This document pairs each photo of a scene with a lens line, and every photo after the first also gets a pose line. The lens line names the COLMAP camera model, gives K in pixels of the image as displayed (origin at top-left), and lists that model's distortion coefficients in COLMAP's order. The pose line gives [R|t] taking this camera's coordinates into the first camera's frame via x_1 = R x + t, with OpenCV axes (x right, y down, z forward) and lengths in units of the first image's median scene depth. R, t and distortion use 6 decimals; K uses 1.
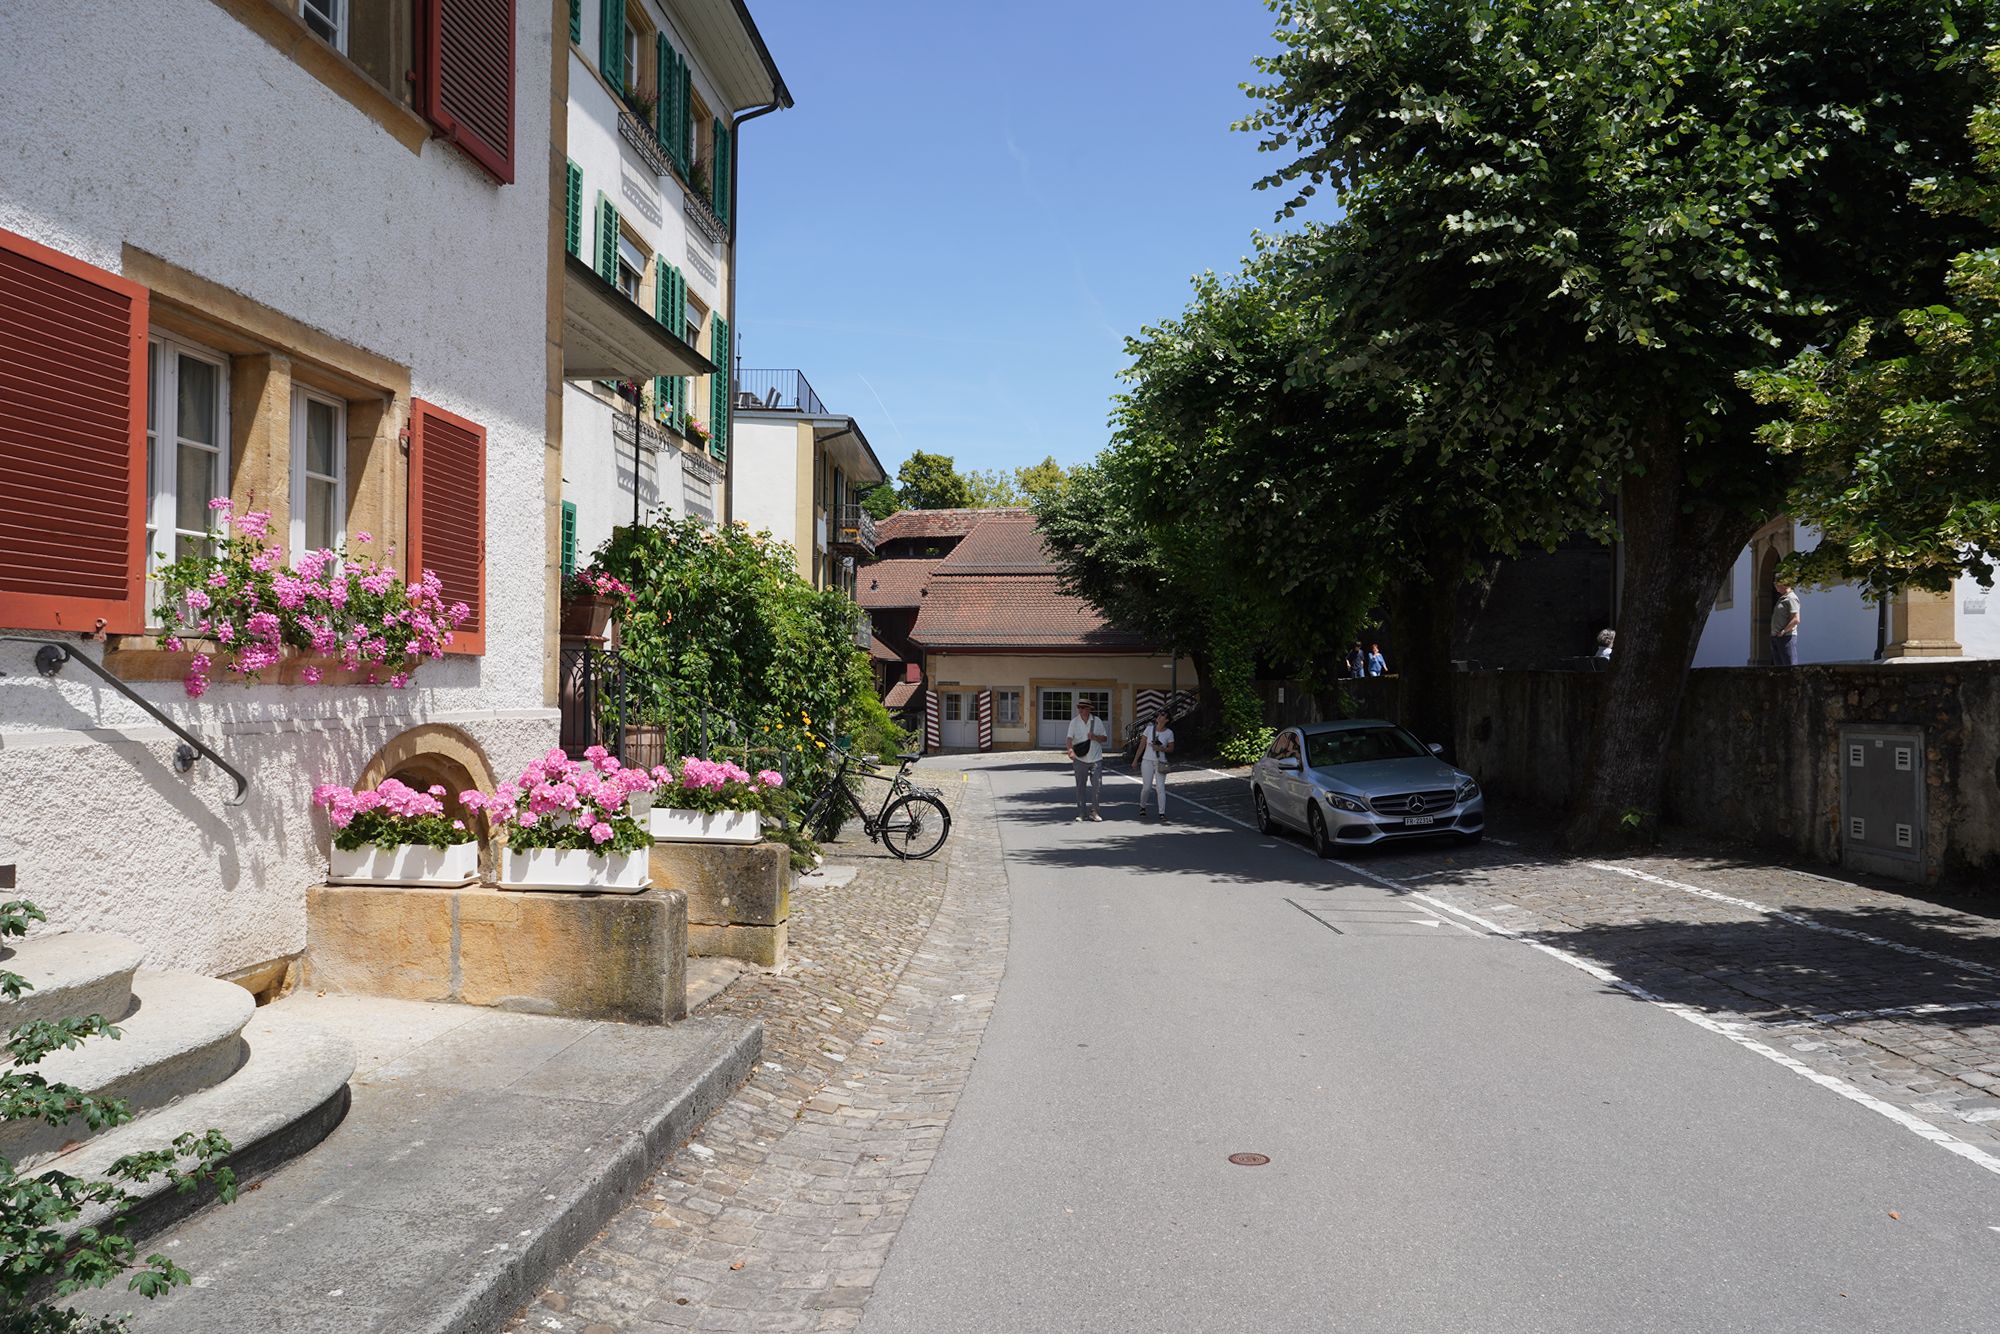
lens RADIAL K [[1328.4, 0, 1001.6], [0, 1328.4, 679.0], [0, 0, 1]] dist [-0.021514, 0.027686]
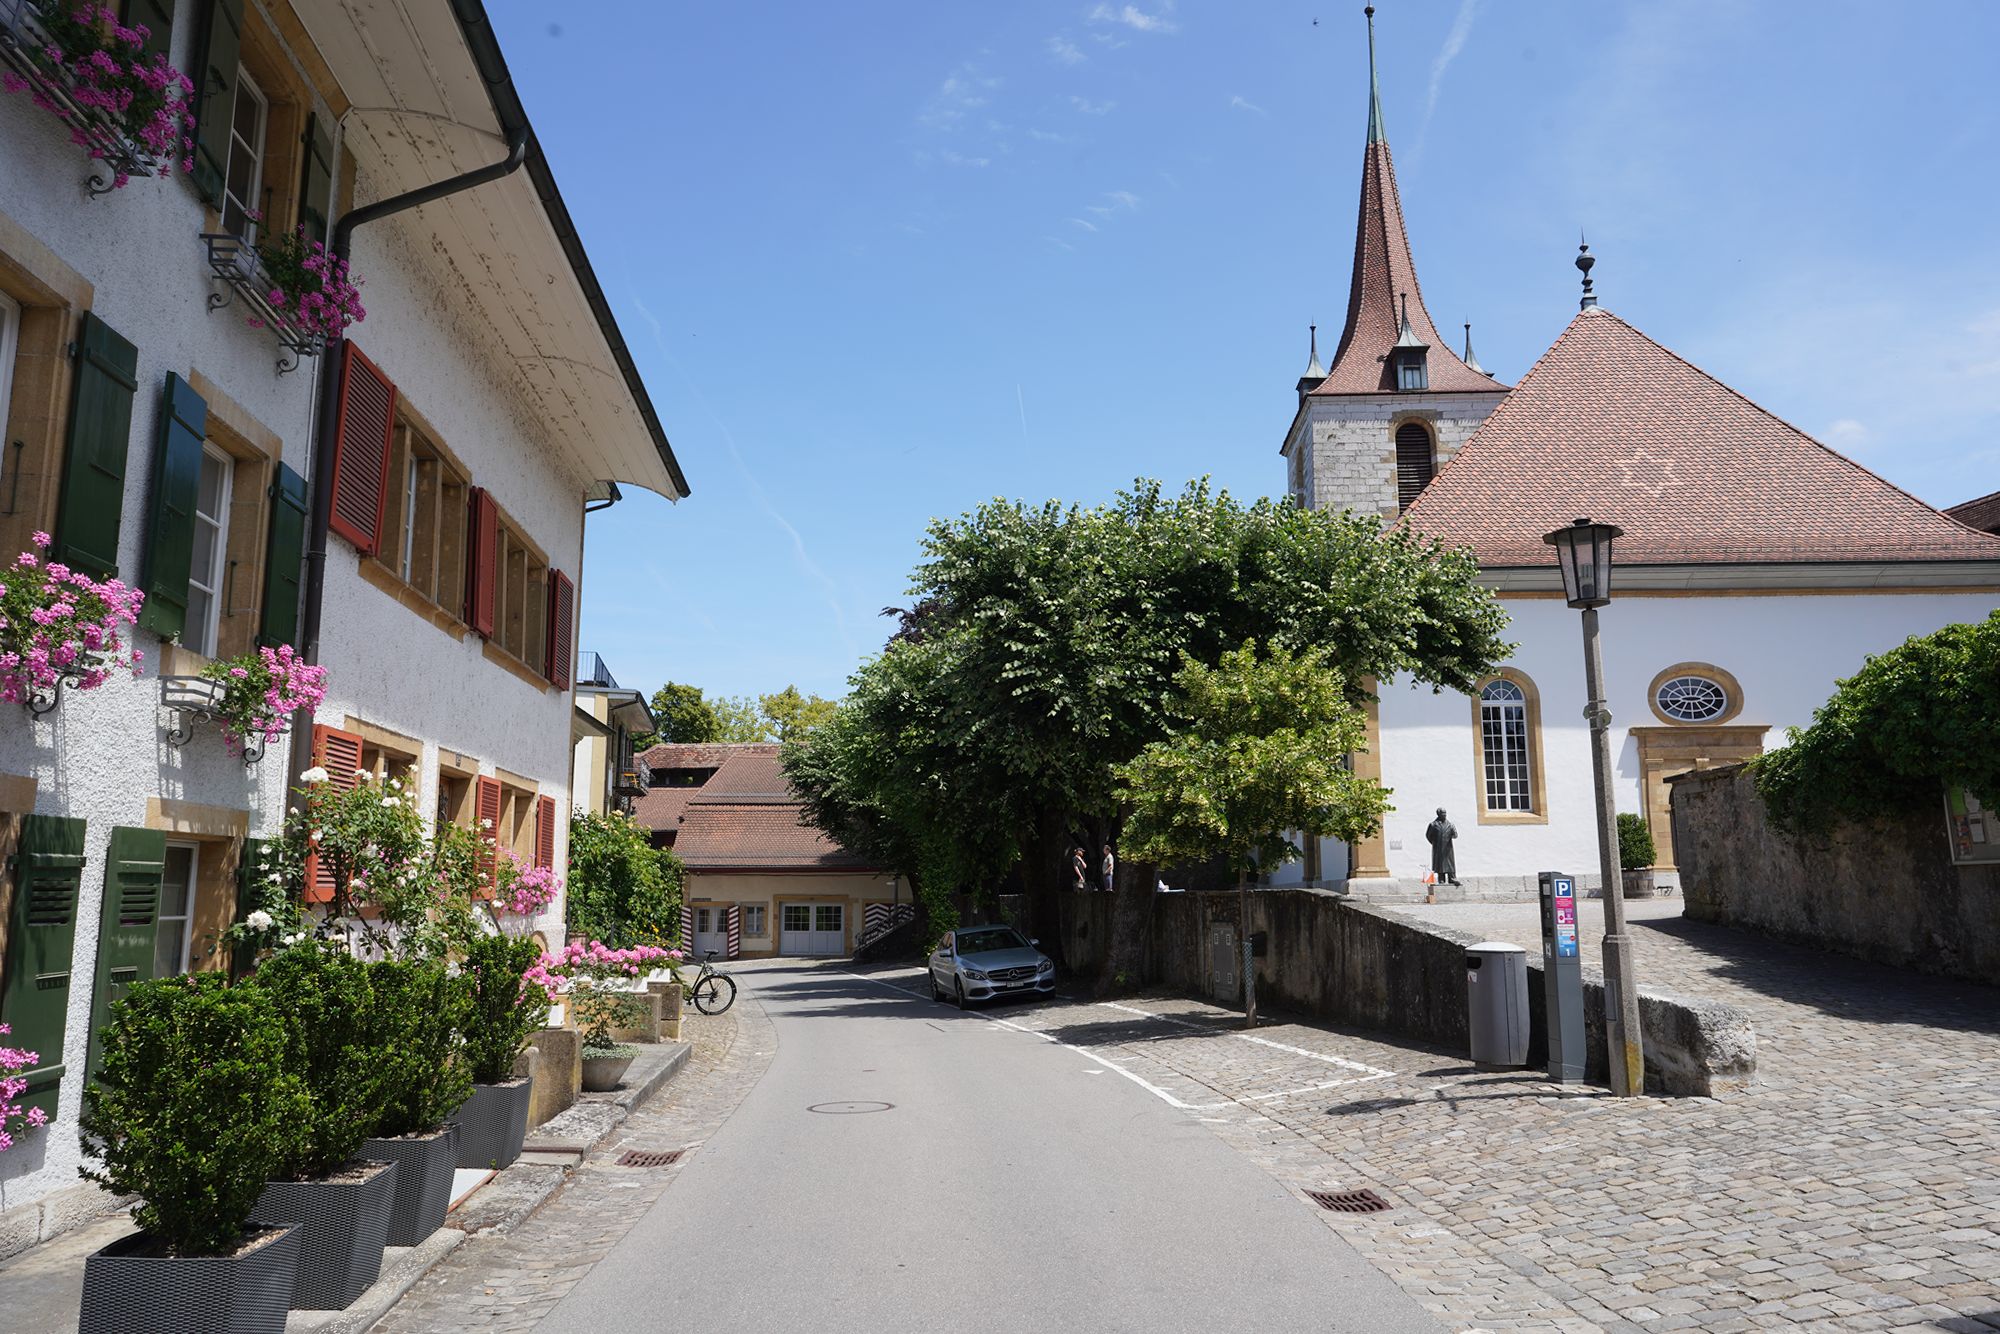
lens RADIAL K [[1328.4, 0, 991.9], [0, 1328.4, 669.4], [0, 0, 1]] dist [-0.021514, 0.027686]
pose [[0.982415, 0.019854, 0.185650, -0.025013], [0.010769, 0.986650, -0.162499, -0.009987], [-0.186398, 0.161641, 0.969086, -0.453830]]
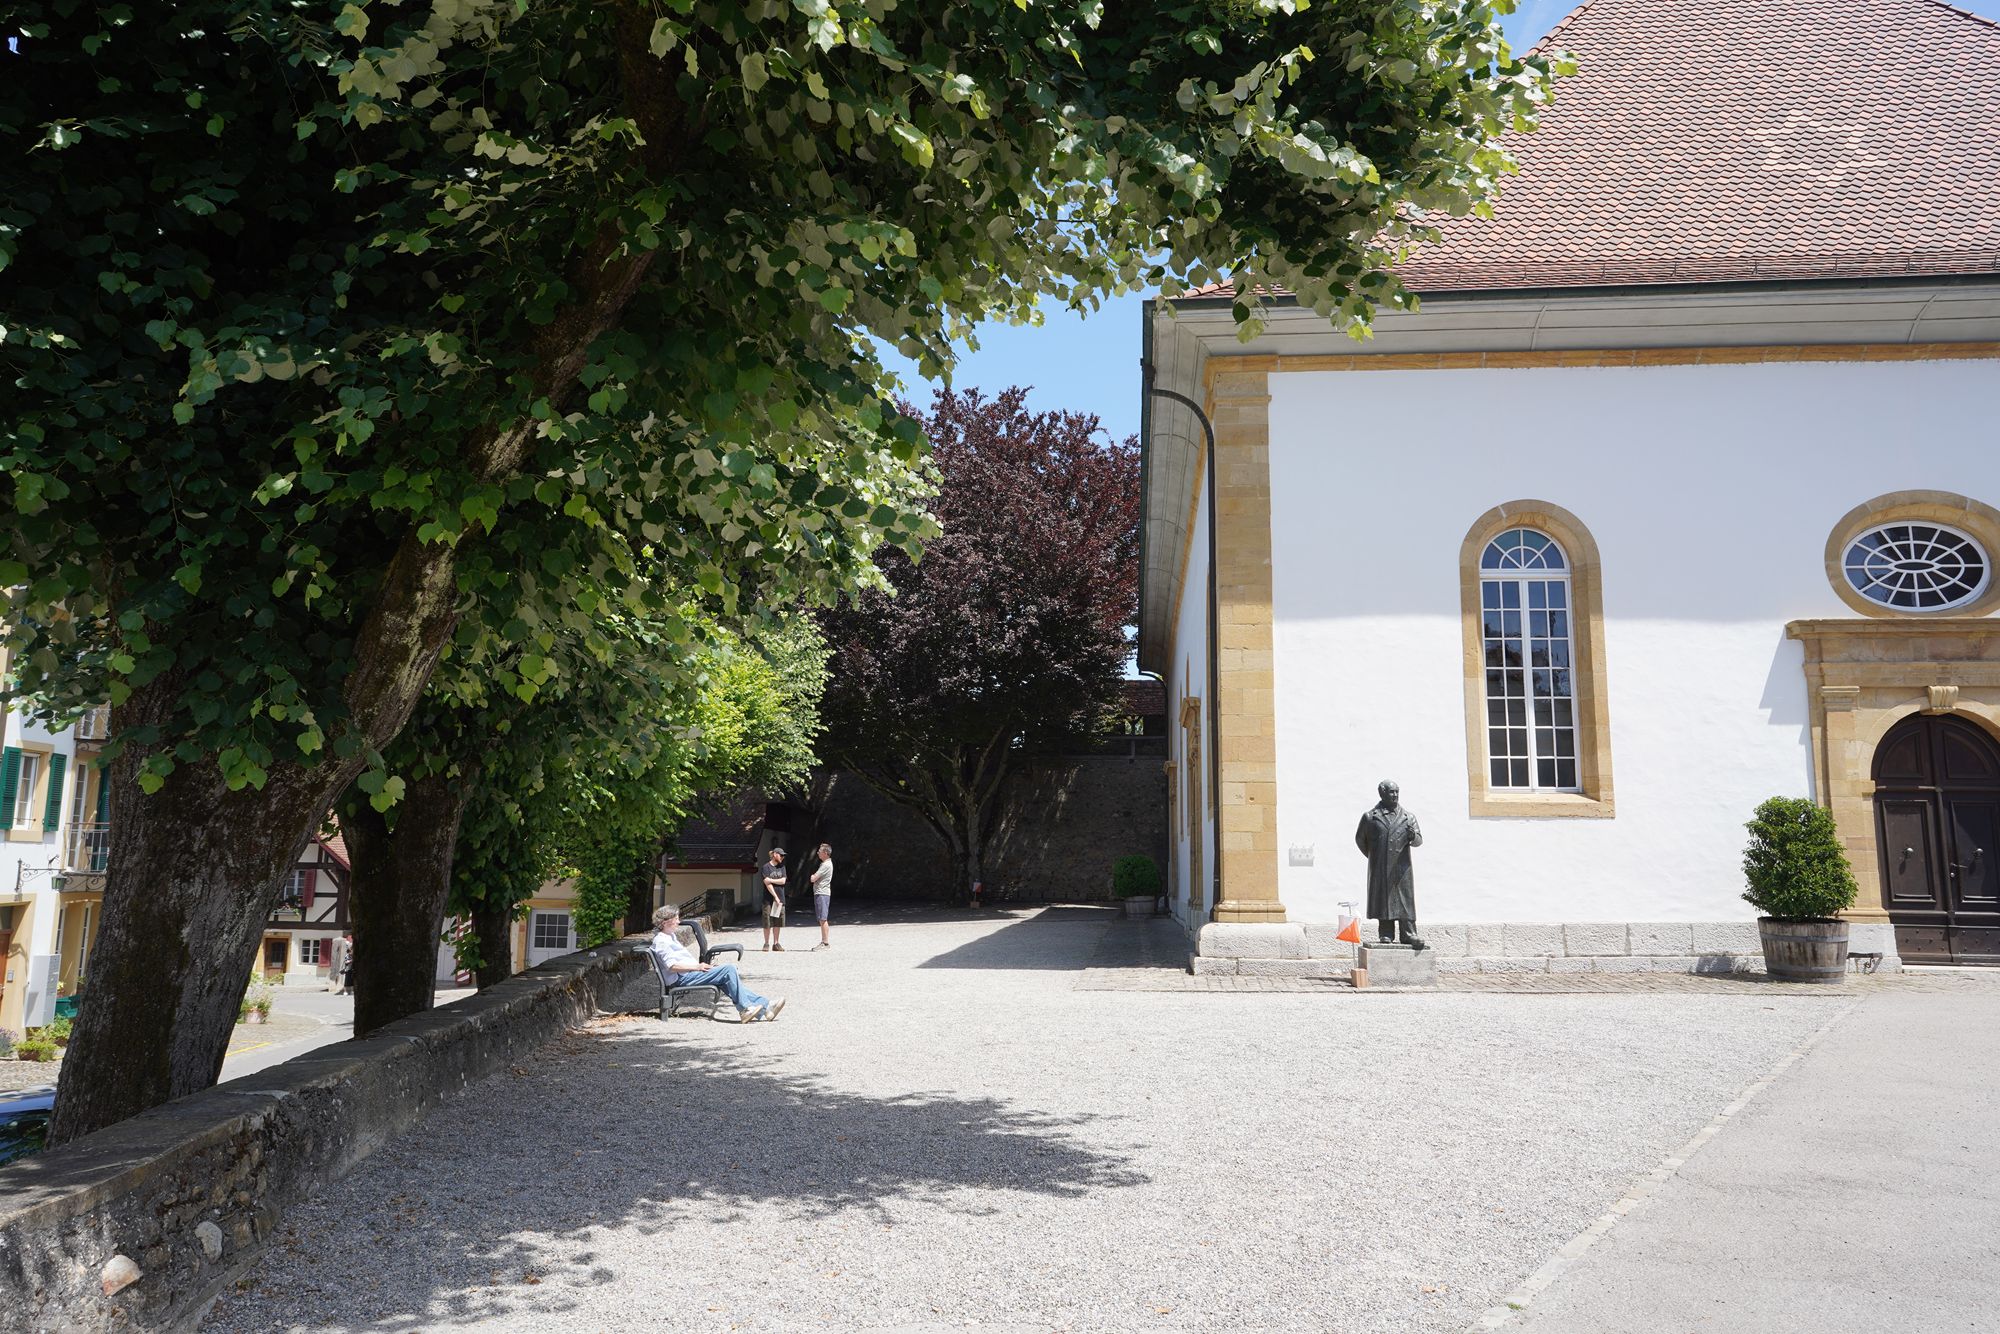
lens RADIAL K [[1328.4, 0, 993.5], [0, 1328.4, 666.0], [0, 0, 1]] dist [-0.021514, 0.027686]
pose [[0.986805, 0.026157, 0.159789, 0.434015], [-0.001780, 0.988558, -0.150832, -0.047542], [-0.161906, 0.148557, 0.975560, 0.265128]]
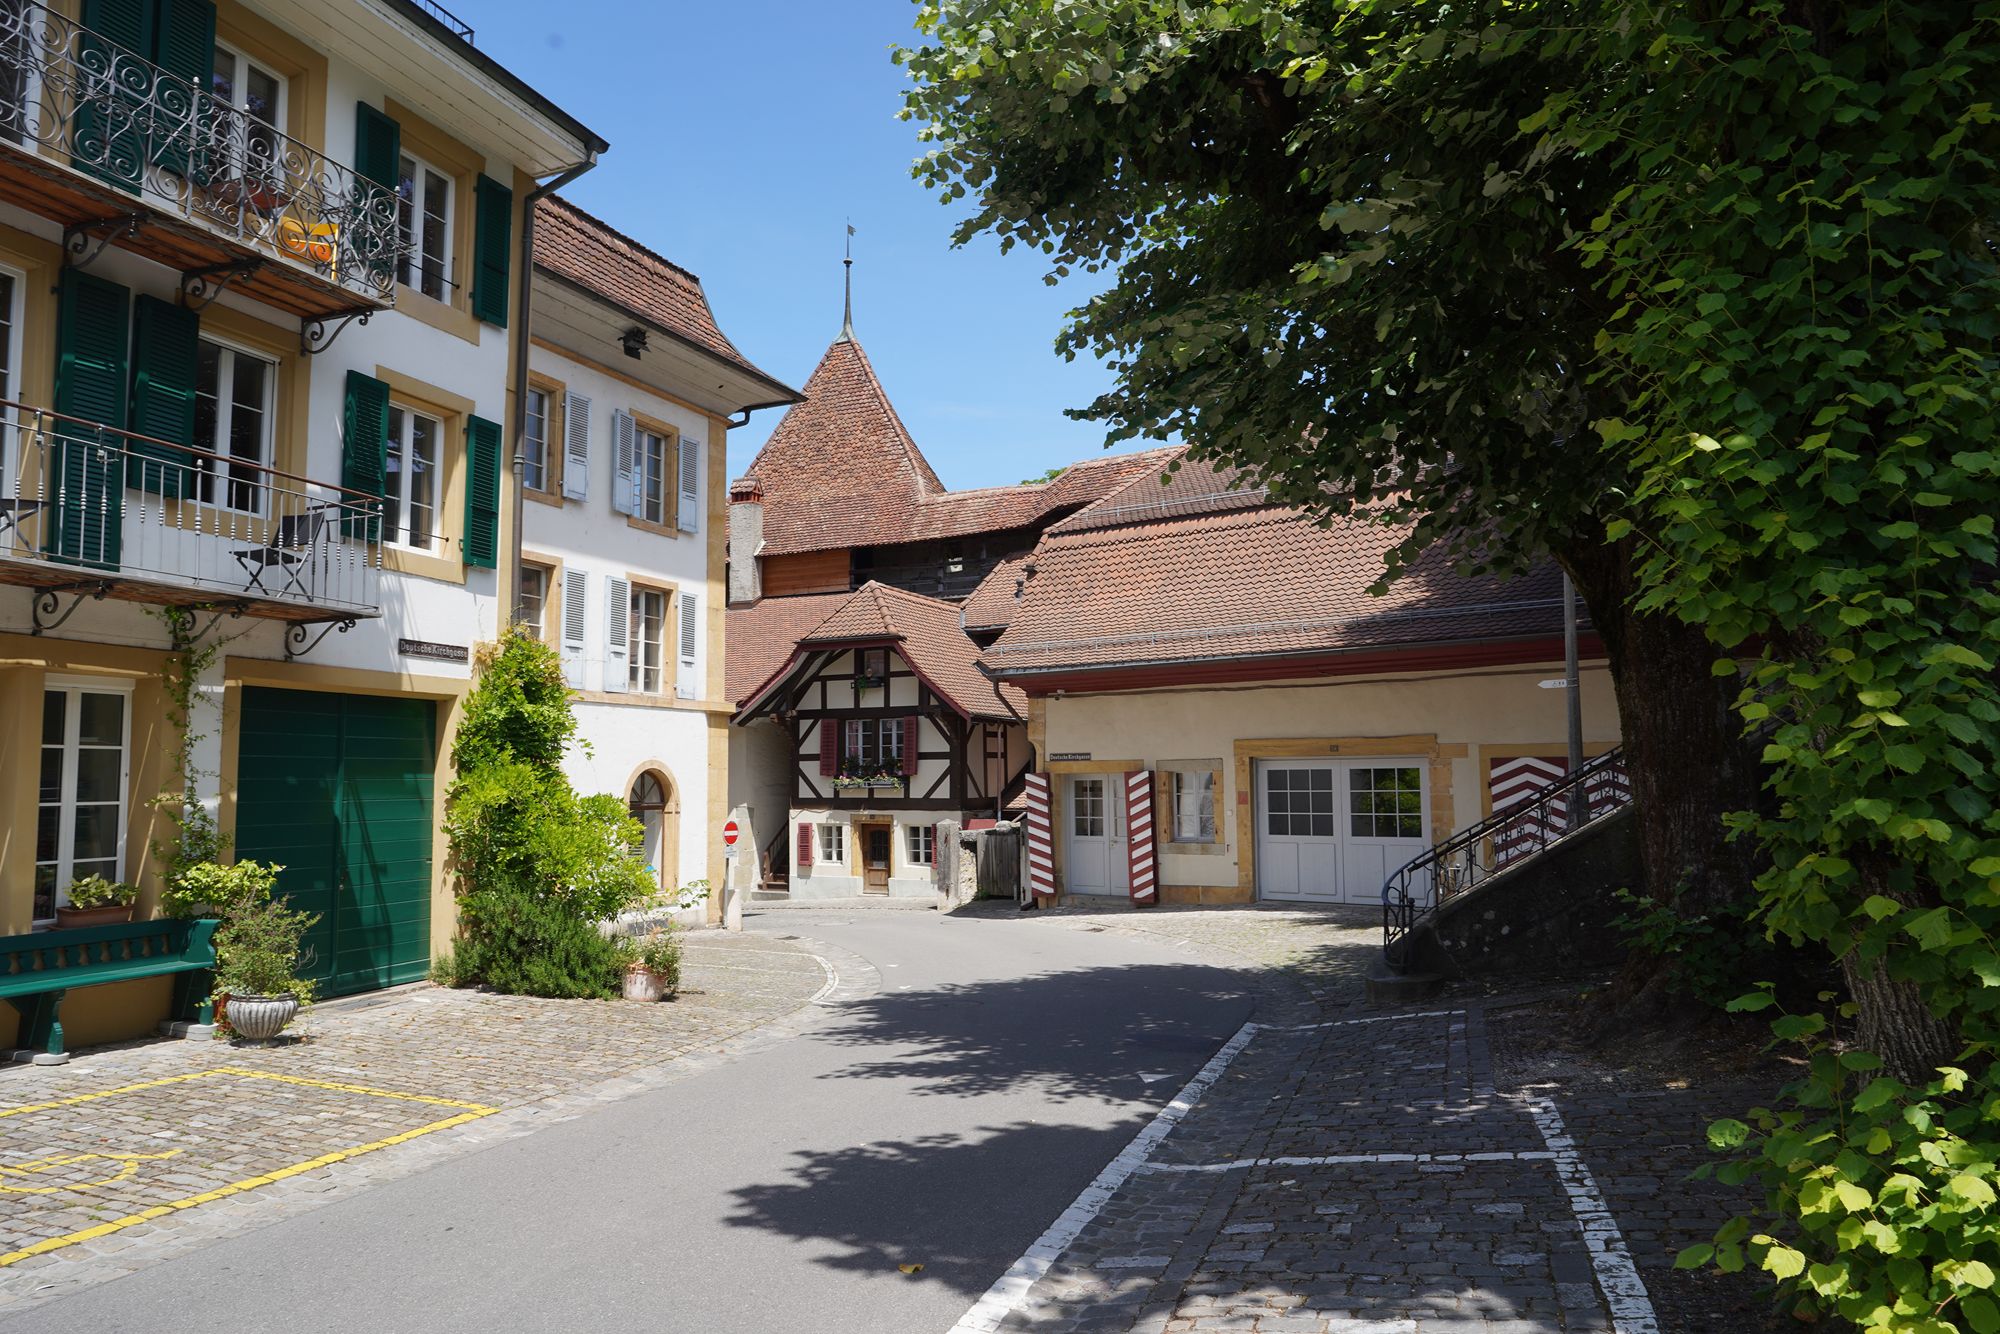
lens RADIAL K [[1328.4, 0, 995.7], [0, 1328.4, 663.2], [0, 0, 1]] dist [-0.021514, 0.027686]
pose [[0.941587, -0.047692, -0.333377, 0.226127], [0.018096, 0.995657, -0.091326, 0.031071], [0.336284, 0.079959, 0.938360, 1.368702]]
